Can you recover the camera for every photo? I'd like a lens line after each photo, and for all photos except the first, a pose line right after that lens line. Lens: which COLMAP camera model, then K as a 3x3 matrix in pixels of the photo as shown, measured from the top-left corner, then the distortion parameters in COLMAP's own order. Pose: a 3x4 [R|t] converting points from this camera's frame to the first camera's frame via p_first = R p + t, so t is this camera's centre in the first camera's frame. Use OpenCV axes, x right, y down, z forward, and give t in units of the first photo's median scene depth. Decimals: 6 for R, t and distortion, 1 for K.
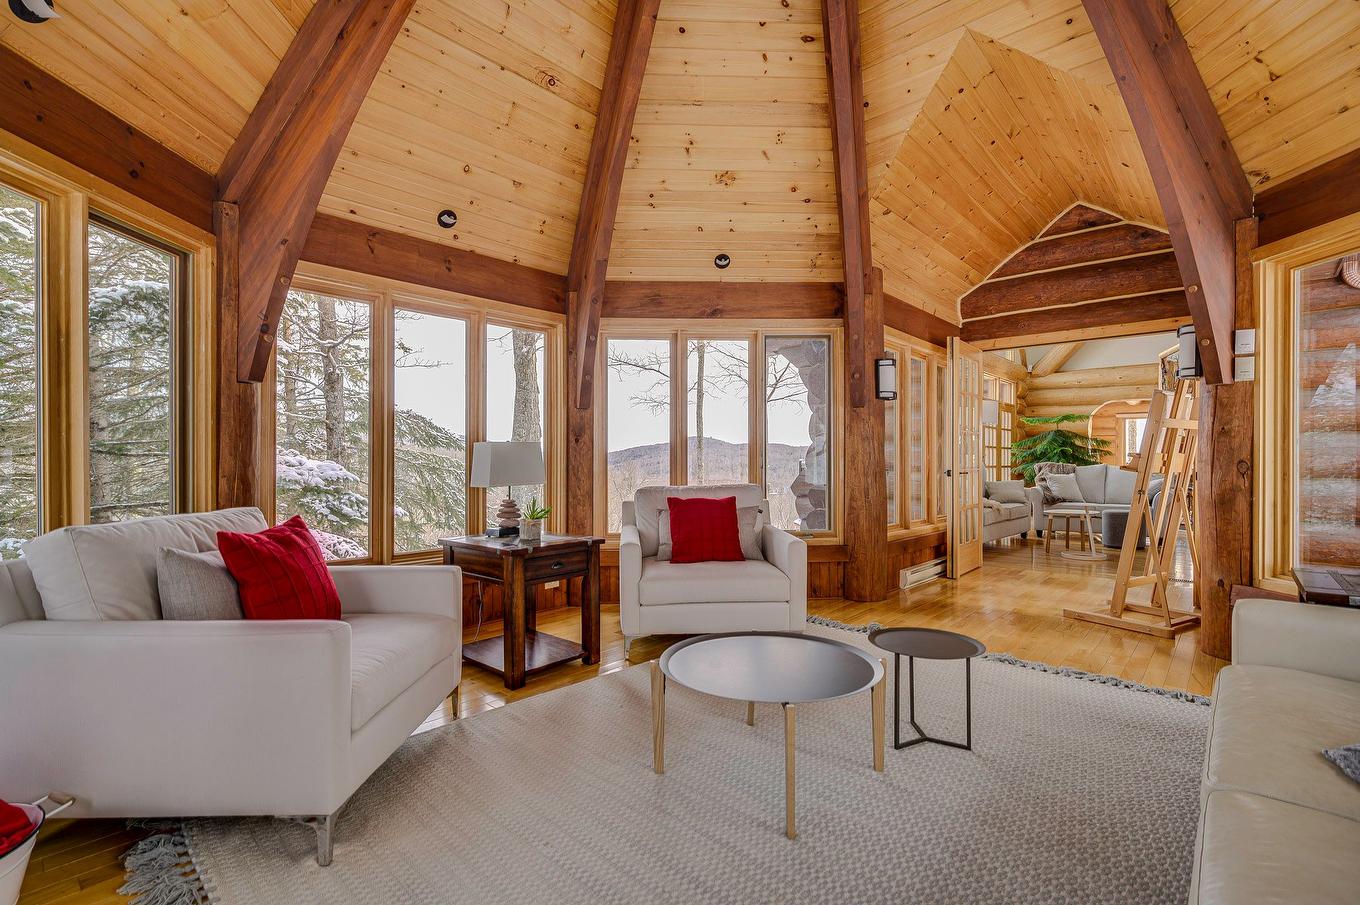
lens RADIAL K [[533.2, 0, 680.3], [0, 533.2, 461.9], [0, 0, 1]] dist [0.000144, -0.000143]
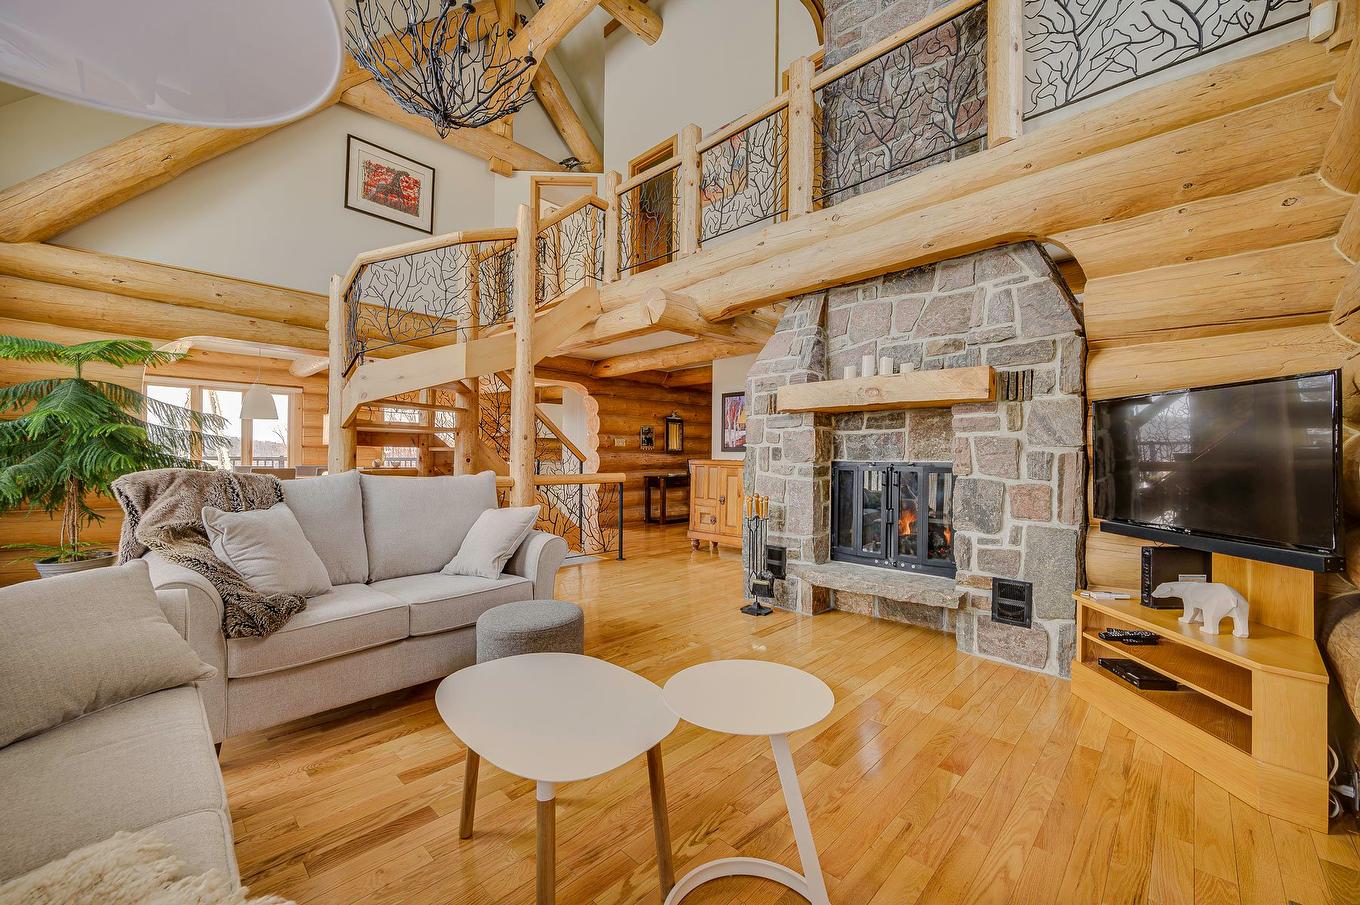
lens RADIAL K [[533.2, 0, 680.3], [0, 533.2, 461.9], [0, 0, 1]] dist [0.000144, -0.000143]
pose [[-0.028831, -0.008885, 0.999545, 0.400054], [0.000908, 0.999960, 0.008914, -0.005283], [-0.999584, 0.001165, -0.028822, 0.744169]]
